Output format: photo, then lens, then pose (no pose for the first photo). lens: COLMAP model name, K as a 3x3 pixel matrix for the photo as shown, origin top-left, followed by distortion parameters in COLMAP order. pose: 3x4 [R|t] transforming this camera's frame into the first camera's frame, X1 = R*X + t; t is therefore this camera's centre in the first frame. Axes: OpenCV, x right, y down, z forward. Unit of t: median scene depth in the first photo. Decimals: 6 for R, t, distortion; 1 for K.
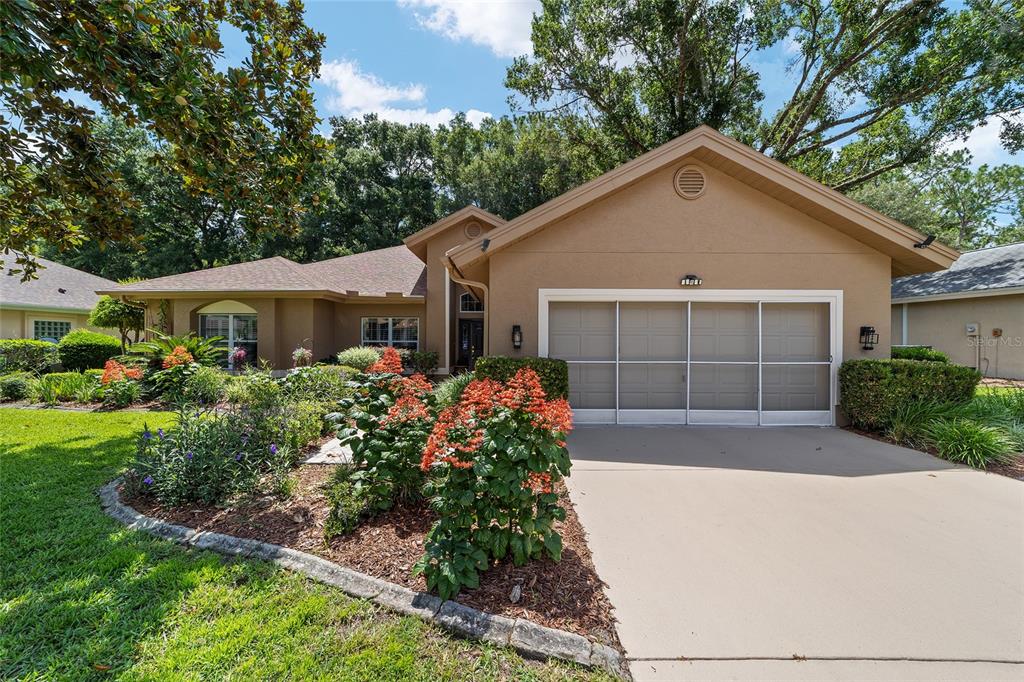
lens RADIAL K [[400.6, 0, 501.1], [0, 400.6, 344.5], [0, 0, 1]] dist [-0.007036, 0.000415]
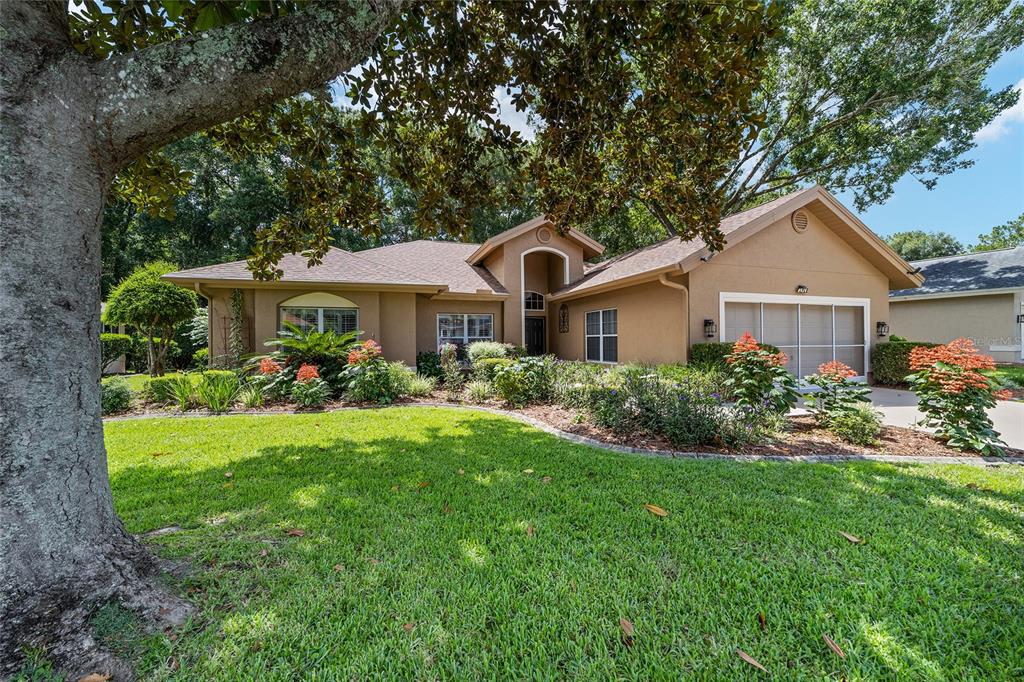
lens RADIAL K [[400.6, 0, 501.1], [0, 400.6, 344.5], [0, 0, 1]] dist [-0.007036, 0.000415]
pose [[0.945663, -0.013925, 0.324850, -1.016171], [0.013401, 0.999903, 0.003852, 0.018877], [-0.324872, 0.000711, 0.945758, -0.010400]]
